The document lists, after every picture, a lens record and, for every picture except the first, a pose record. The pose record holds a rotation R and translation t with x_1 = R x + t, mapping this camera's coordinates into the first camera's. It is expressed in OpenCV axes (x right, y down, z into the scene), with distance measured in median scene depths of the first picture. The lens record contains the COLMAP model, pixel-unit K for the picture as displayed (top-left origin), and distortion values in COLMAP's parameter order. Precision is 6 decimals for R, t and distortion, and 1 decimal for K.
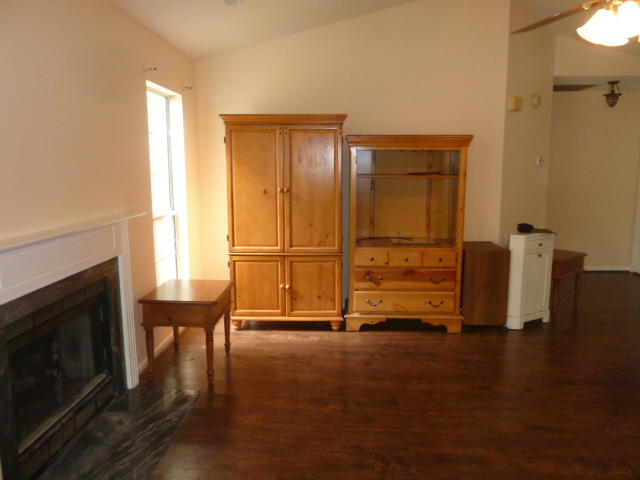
lens RADIAL K [[479.8, 0, 319.8], [0, 479.8, 239.4], [0, 0, 1]] dist [-0.043105, 0.016551]
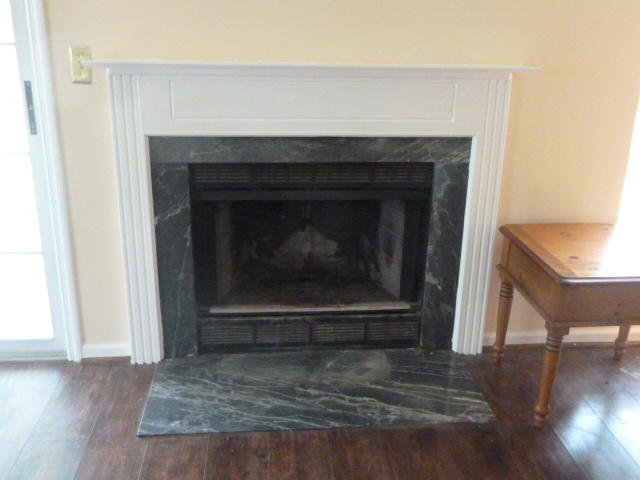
lens RADIAL K [[668.2, 0, 319.4], [0, 668.2, 240.6], [0, 0, 1]] dist [0.005560, 0.000000]
pose [[0.136983, 0.349324, -0.926935, 0.412180], [-0.176253, 0.929419, 0.324213, -0.092586], [0.974767, 0.118963, 0.188884, 0.763999]]
